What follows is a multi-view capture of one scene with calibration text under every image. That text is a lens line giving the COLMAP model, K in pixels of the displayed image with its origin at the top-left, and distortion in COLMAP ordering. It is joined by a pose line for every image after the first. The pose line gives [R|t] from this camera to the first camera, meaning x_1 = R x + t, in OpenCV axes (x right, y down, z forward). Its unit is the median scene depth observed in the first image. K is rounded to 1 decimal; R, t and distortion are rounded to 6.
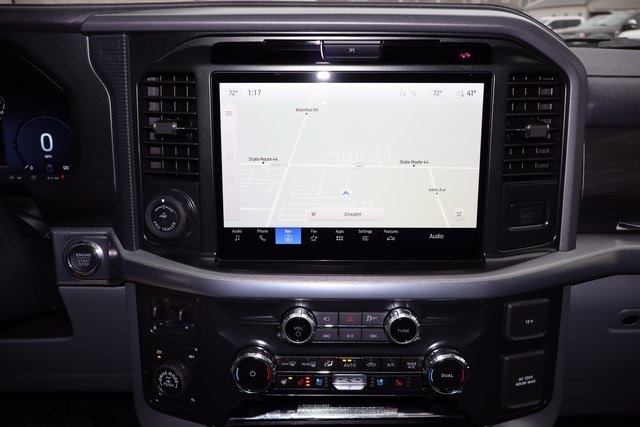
lens RADIAL K [[533.2, 0, 320.0], [0, 533.2, 213.5], [0, 0, 1]] dist [-0.007646, -0.001721]
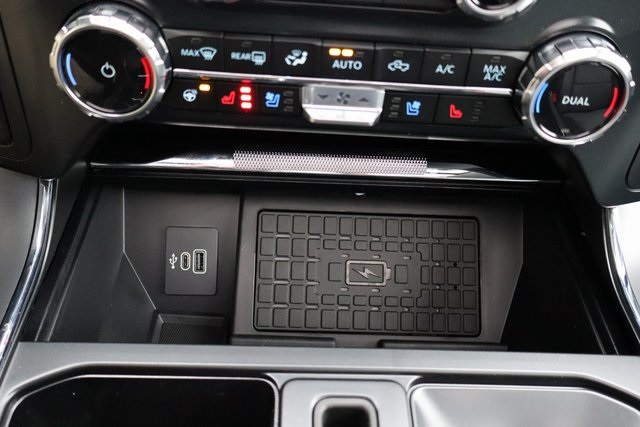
lens RADIAL K [[667.8, 0, 320.0], [0, 667.8, 213.5], [0, 0, 1]] dist [0.017299, 0.005707]
pose [[0.997248, 0.043860, 0.059768, 0.008734], [-0.065580, 0.897877, 0.435334, 0.163451], [-0.034571, -0.438056, 0.898283, 0.481455]]
